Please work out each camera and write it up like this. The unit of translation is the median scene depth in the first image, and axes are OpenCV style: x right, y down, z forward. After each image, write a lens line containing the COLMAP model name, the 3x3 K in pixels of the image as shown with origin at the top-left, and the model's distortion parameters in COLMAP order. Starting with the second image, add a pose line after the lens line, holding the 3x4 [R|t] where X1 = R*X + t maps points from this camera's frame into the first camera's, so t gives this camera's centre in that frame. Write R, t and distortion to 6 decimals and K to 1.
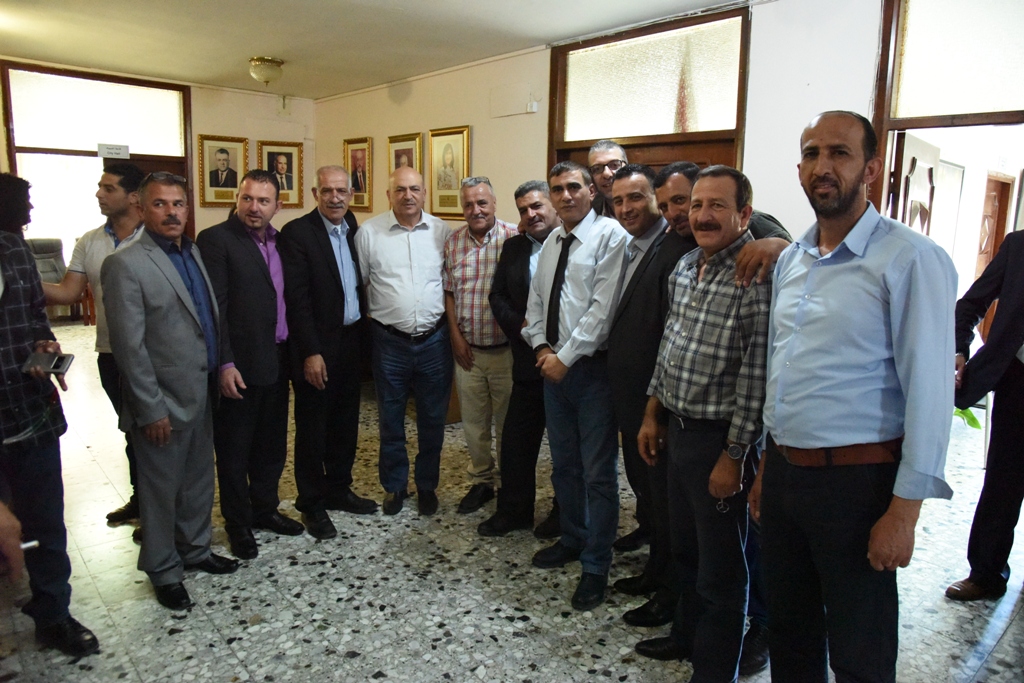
lens RADIAL K [[713.8, 0, 513.2], [0, 713.8, 337.7], [0, 0, 1]] dist [-0.105657, 0.004805]
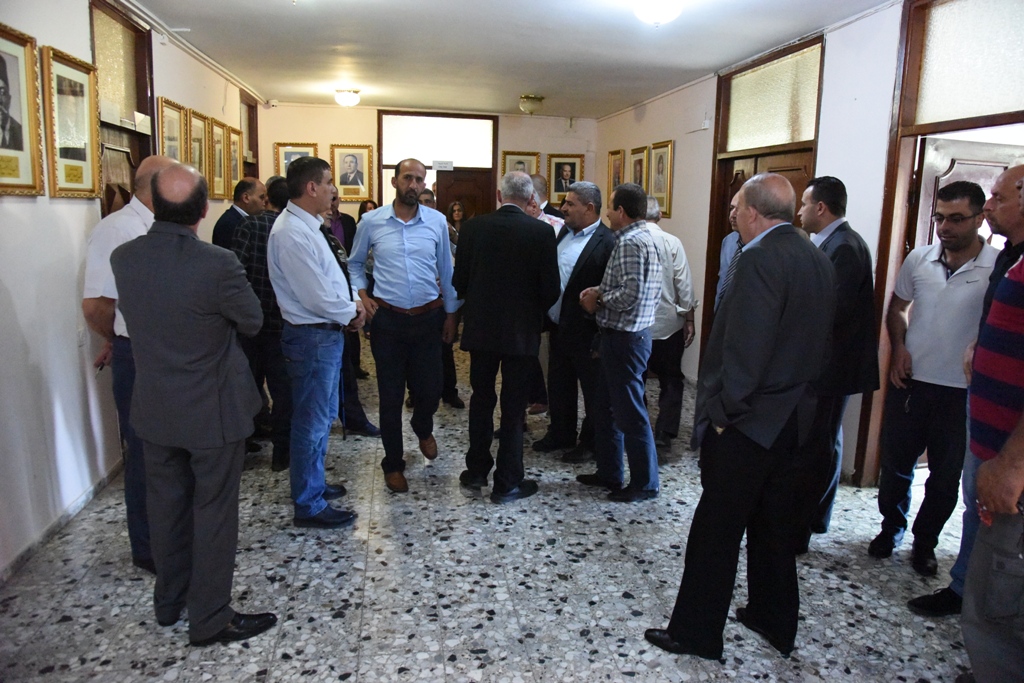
lens RADIAL K [[713.8, 0, 513.2], [0, 713.8, 337.7], [0, 0, 1]] dist [-0.105657, 0.004805]
pose [[0.839809, 0.090282, -0.535322, 0.363850], [-0.087746, 0.995683, 0.030267, 0.027727], [0.535744, 0.021553, 0.844105, -0.163605]]
